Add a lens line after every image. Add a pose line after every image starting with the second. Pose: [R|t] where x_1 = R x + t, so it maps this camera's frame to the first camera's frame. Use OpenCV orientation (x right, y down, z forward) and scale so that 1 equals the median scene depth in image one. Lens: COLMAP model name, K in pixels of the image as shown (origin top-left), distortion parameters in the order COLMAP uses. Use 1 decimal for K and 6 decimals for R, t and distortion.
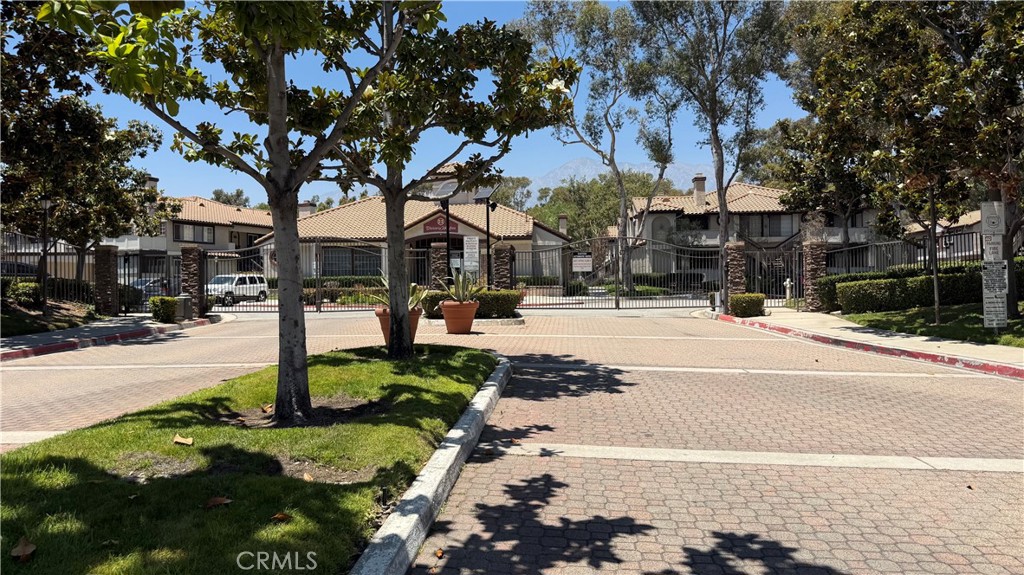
lens RADIAL K [[725.1, 0, 512.0], [0, 725.1, 287.5], [0, 0, 1]] dist [0.068768, -0.002013]
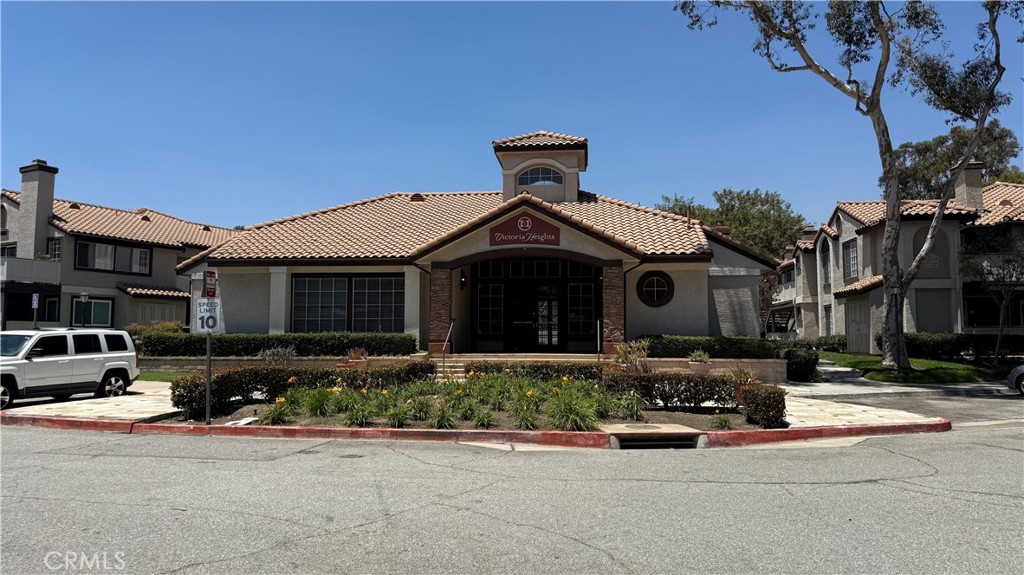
lens RADIAL K [[725.1, 0, 512.0], [0, 725.1, 287.5], [0, 0, 1]] dist [0.068768, -0.002013]
pose [[0.998285, 0.009135, -0.057830, -0.078035], [-0.013056, 0.997613, -0.067801, -0.014079], [0.057073, 0.068439, 0.996021, 0.512288]]
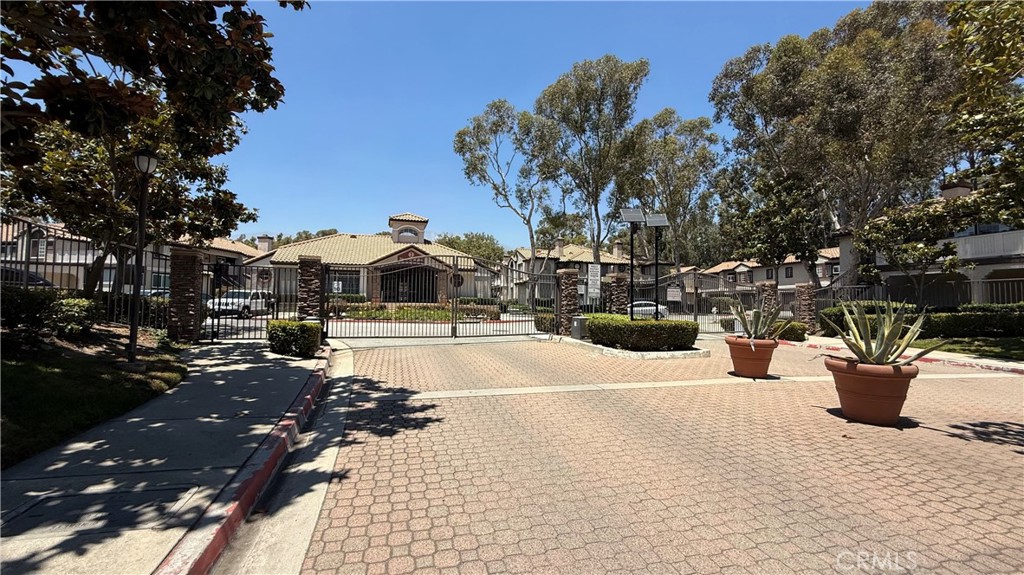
lens RADIAL K [[409.7, 0, 512.0], [0, 409.7, 287.5], [0, 0, 1]] dist [0.000250, 0.000133]
pose [[0.937665, 0.037735, 0.345485, -0.183124], [-0.024977, 0.998834, -0.041308, -0.004834], [-0.346641, 0.030104, 0.937515, 0.238730]]
